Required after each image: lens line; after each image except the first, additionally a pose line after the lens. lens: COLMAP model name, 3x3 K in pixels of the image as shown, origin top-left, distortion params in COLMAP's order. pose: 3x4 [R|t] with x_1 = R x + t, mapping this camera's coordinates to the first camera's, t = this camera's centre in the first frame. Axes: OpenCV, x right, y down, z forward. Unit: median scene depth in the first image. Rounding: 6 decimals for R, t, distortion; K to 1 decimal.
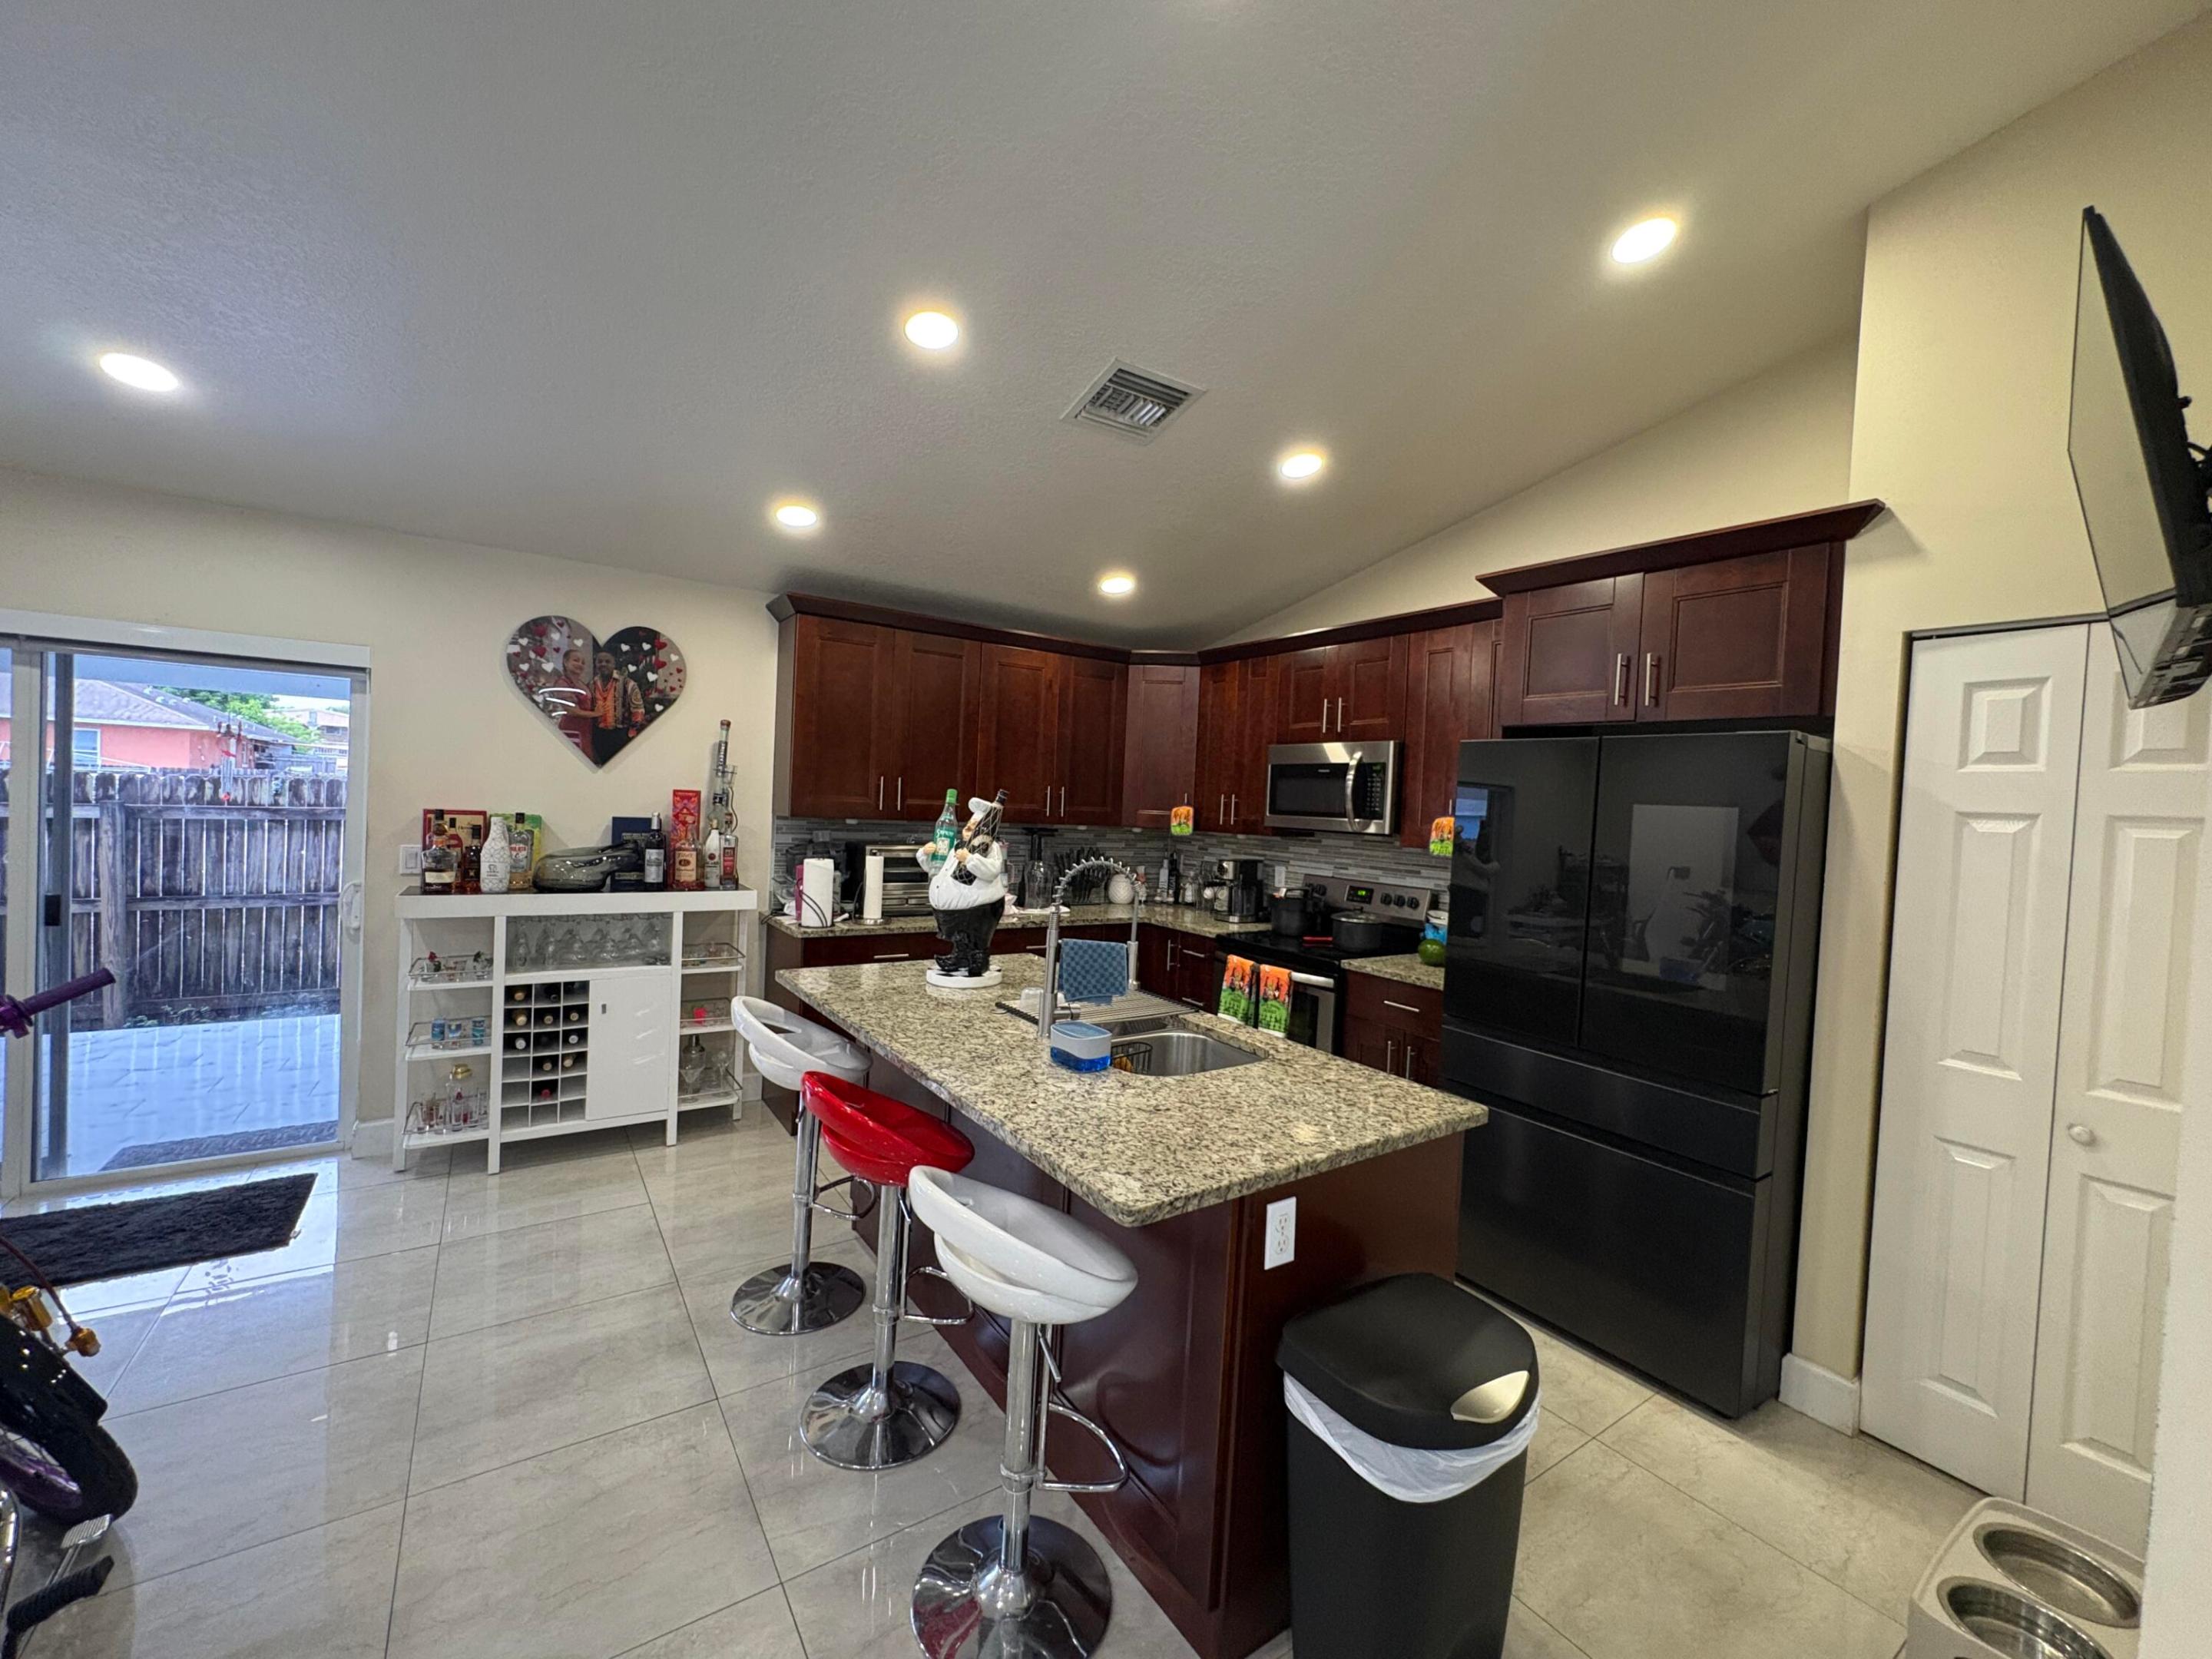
lens RADIAL K [[886.2, 0, 1105.8], [0, 886.2, 825.1], [0, 0, 1]] dist [0.001313, -0.000358]
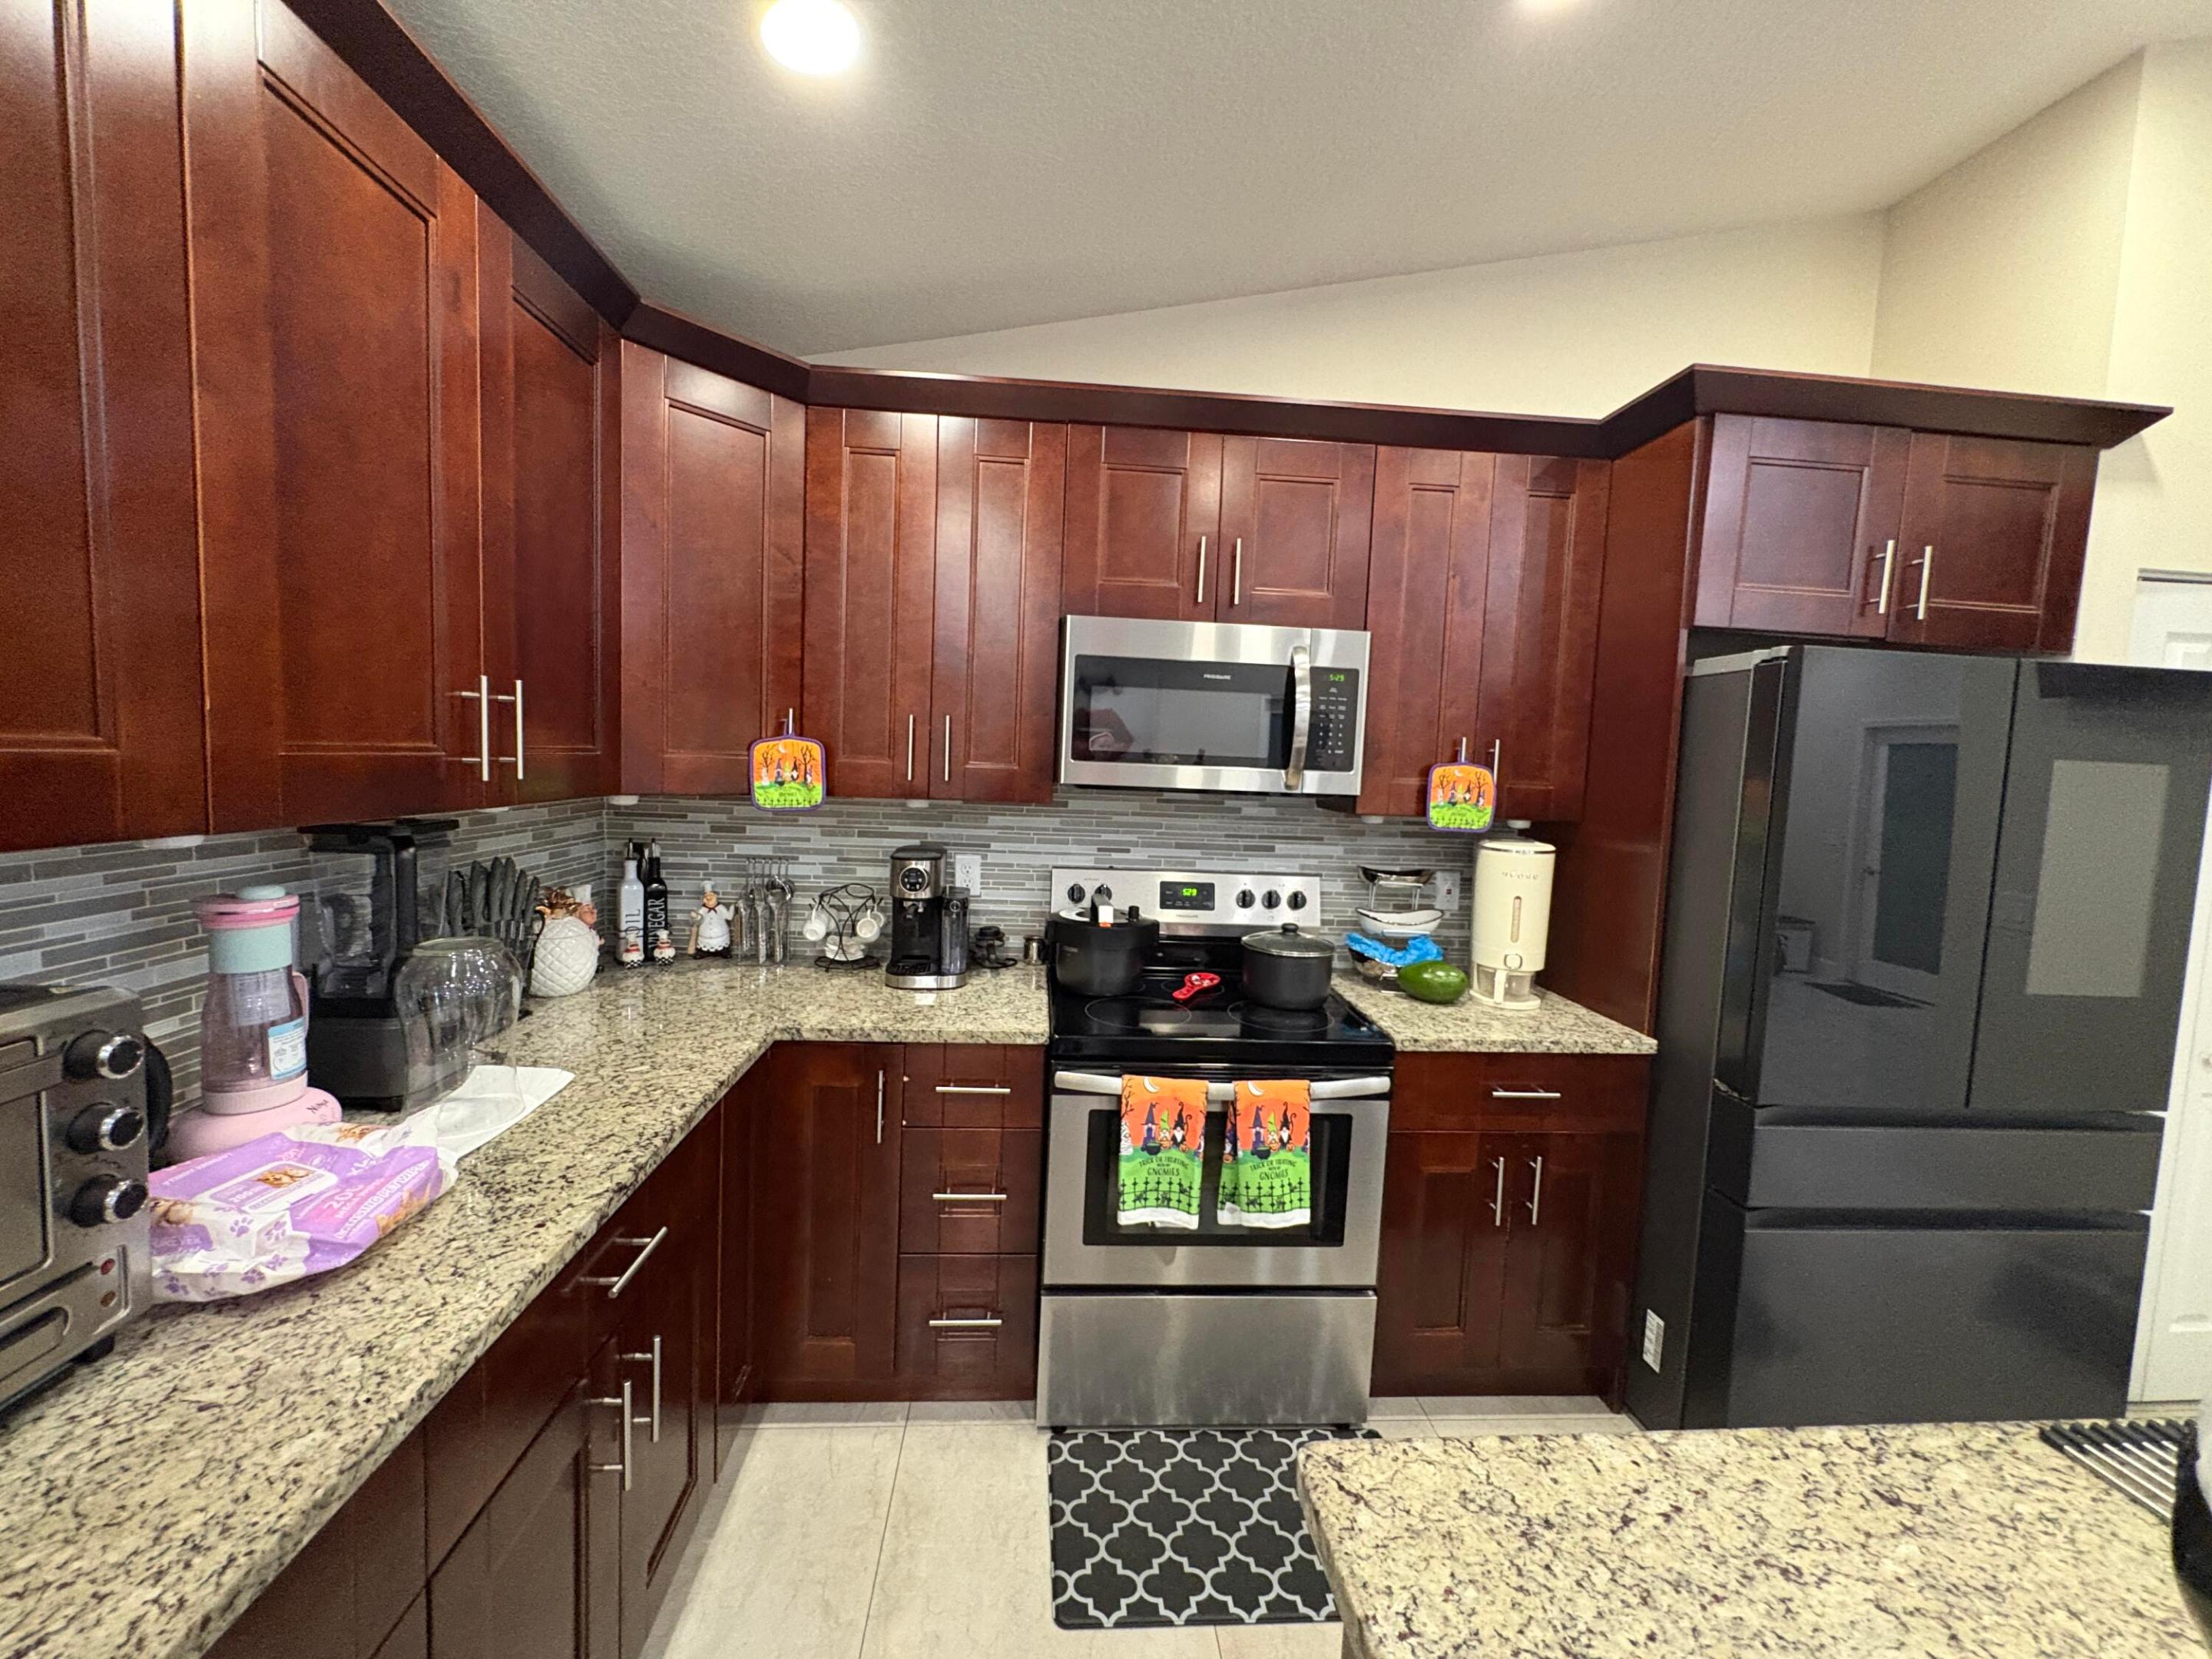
lens RADIAL K [[886.2, 0, 1109.7], [0, 886.2, 826.0], [0, 0, 1]] dist [0.001313, -0.000358]
pose [[0.502792, -0.093292, 0.859358, -0.276268], [0.003955, 0.994397, 0.105638, -0.033488], [-0.864398, -0.049715, 0.500344, 0.896749]]
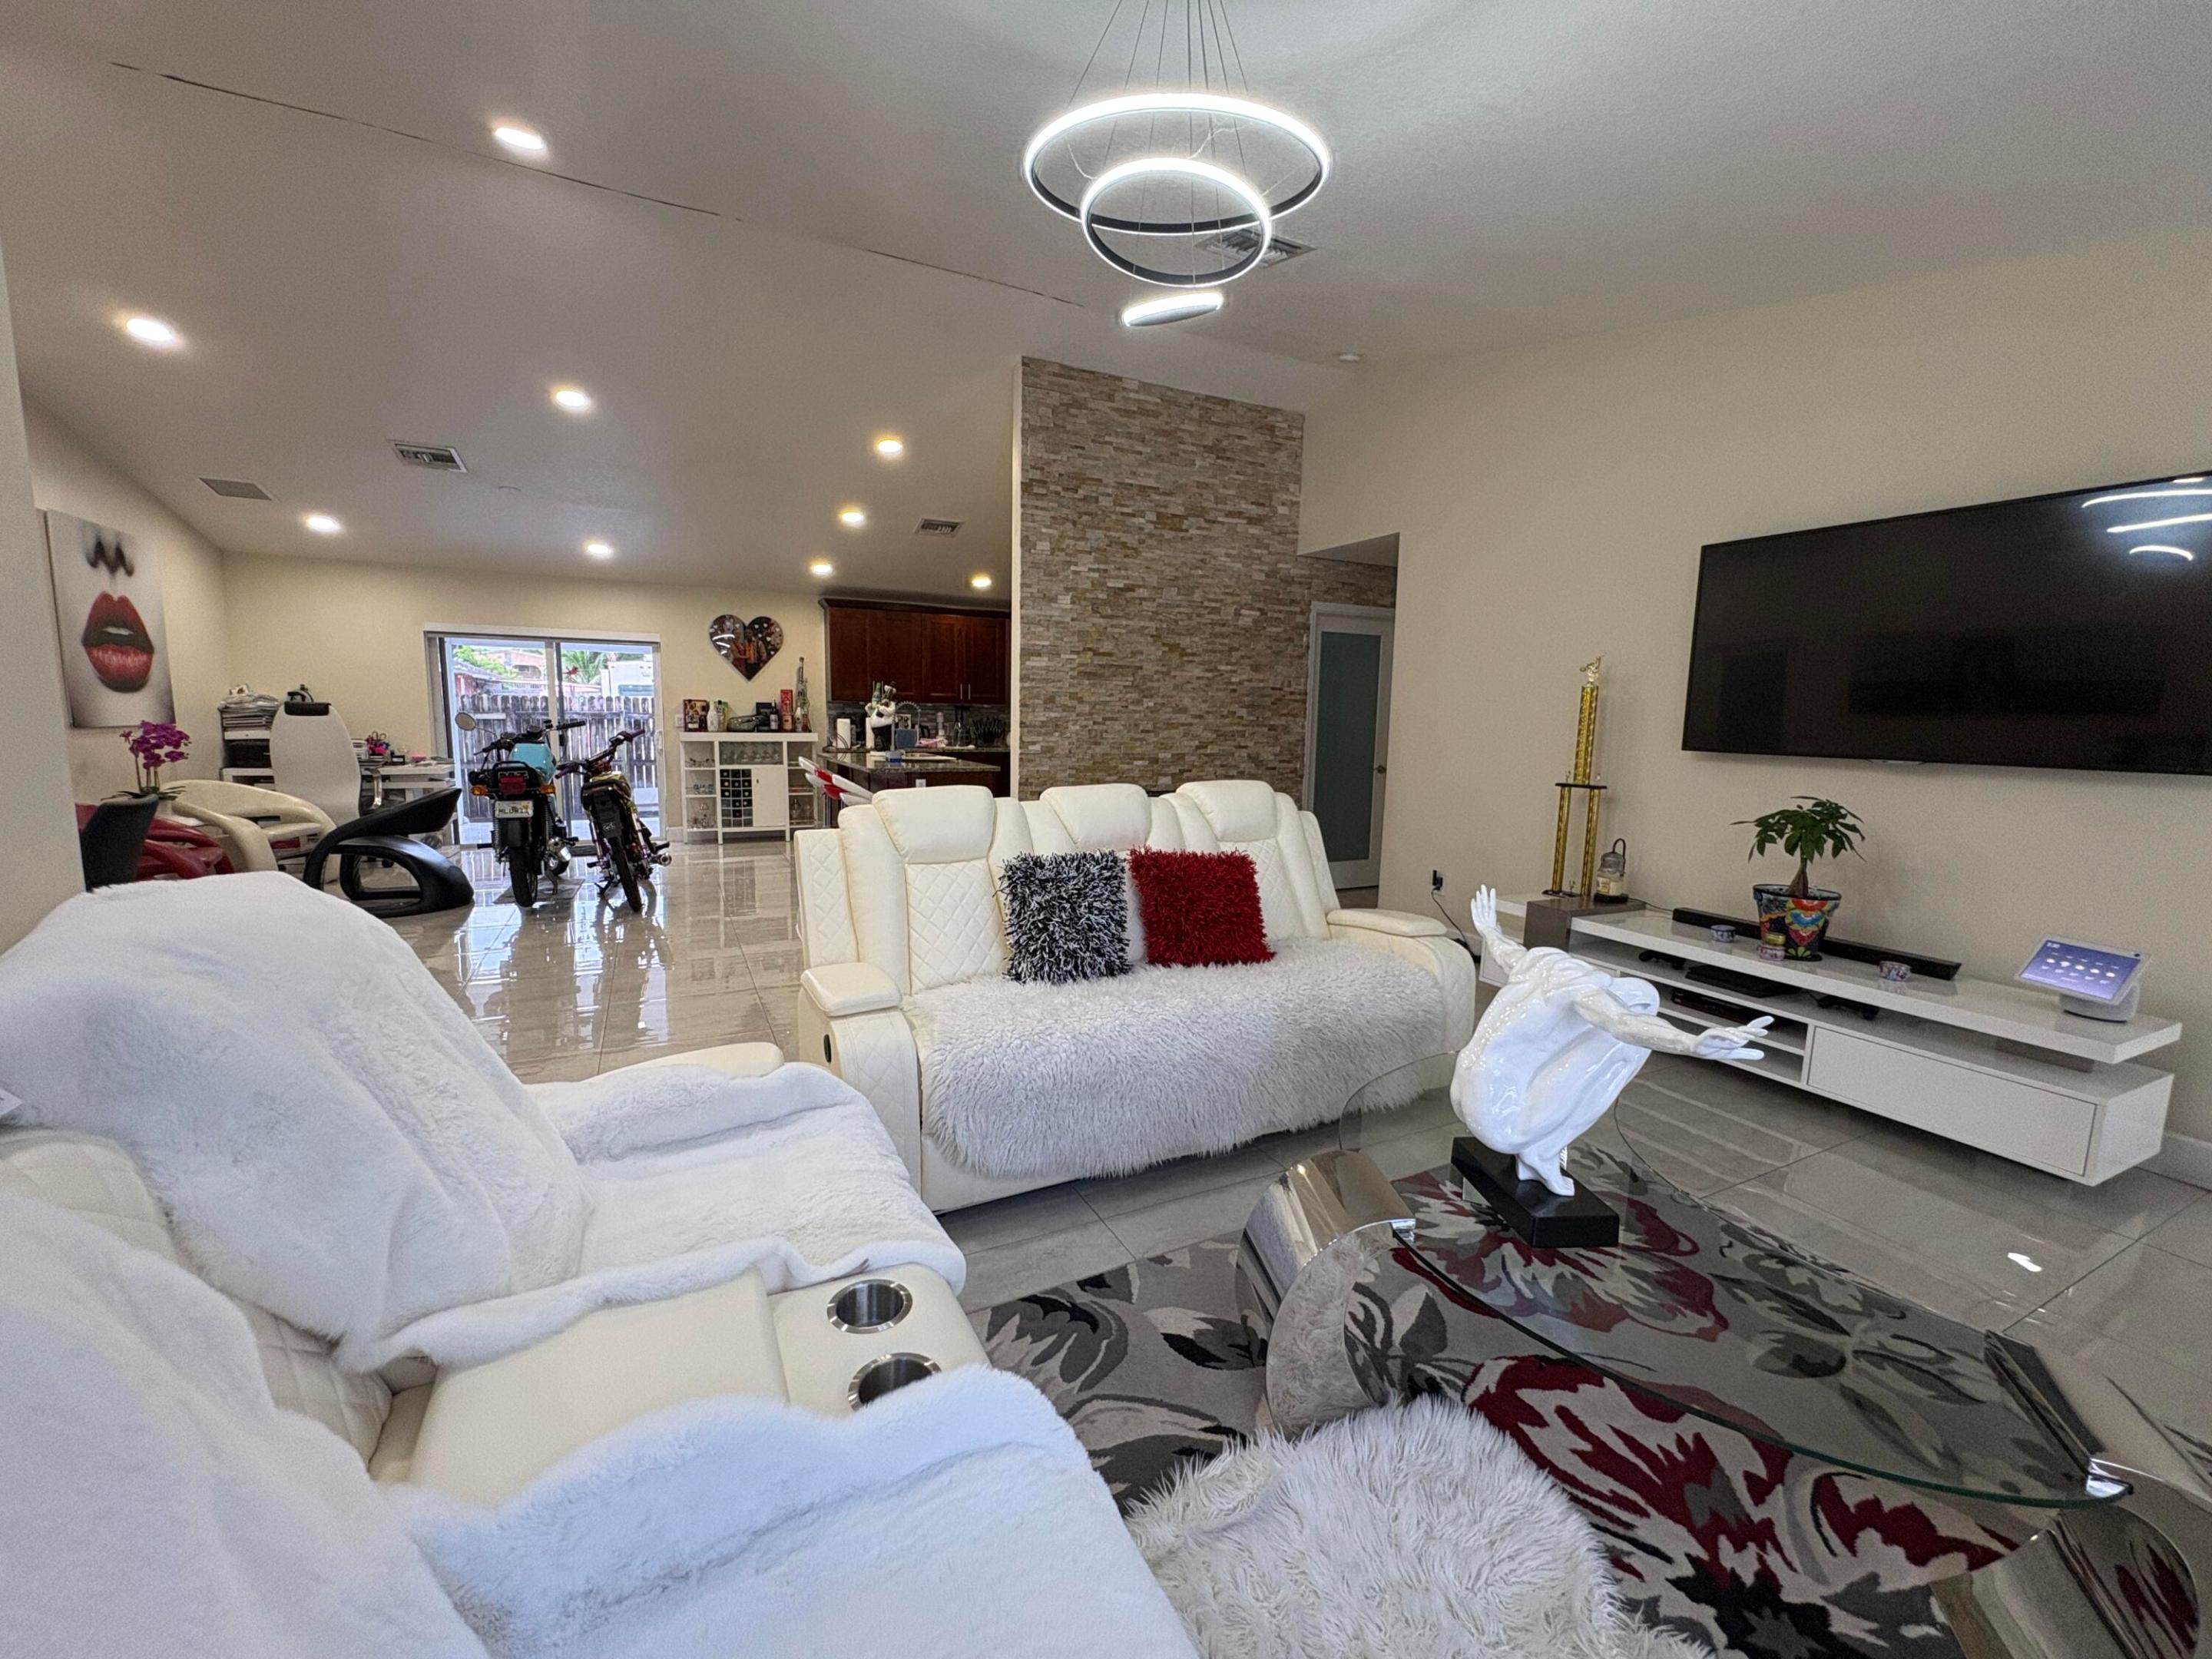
lens RADIAL K [[886.2, 0, 1105.5], [0, 886.2, 821.2], [0, 0, 1]] dist [0.001313, -0.000358]
pose [[0.991347, -0.013477, -0.130575, 0.670583], [0.025455, 0.995571, 0.090500, 0.119093], [0.128777, -0.093041, 0.987299, -1.241464]]
